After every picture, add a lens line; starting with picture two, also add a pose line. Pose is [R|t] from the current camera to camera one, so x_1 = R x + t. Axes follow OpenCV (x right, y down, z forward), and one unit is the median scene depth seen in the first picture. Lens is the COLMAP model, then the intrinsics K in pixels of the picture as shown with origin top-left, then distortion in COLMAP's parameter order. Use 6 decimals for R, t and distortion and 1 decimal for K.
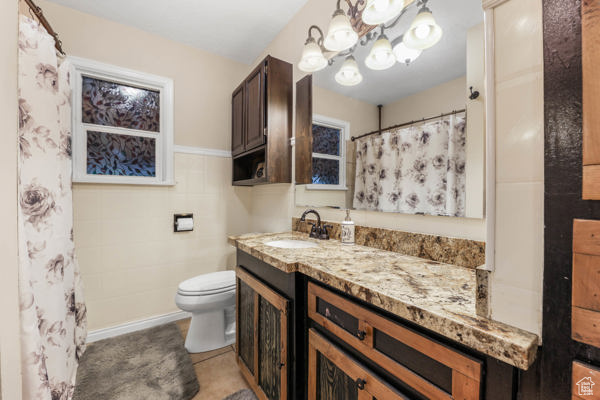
lens RADIAL K [[241.0, 0, 298.0], [0, 241.0, 203.1], [0, 0, 1]] dist [-0.004406, -0.000355]
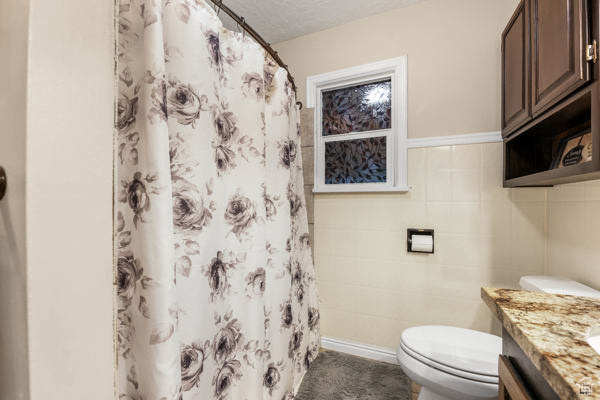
lens RADIAL K [[241.0, 0, 298.0], [0, 241.0, 203.1], [0, 0, 1]] dist [-0.004406, -0.000355]
pose [[0.536411, -0.006531, -0.843932, -0.059823], [-0.021909, 0.999525, -0.021661, -0.013377], [0.843673, 0.030109, 0.536013, 0.338610]]
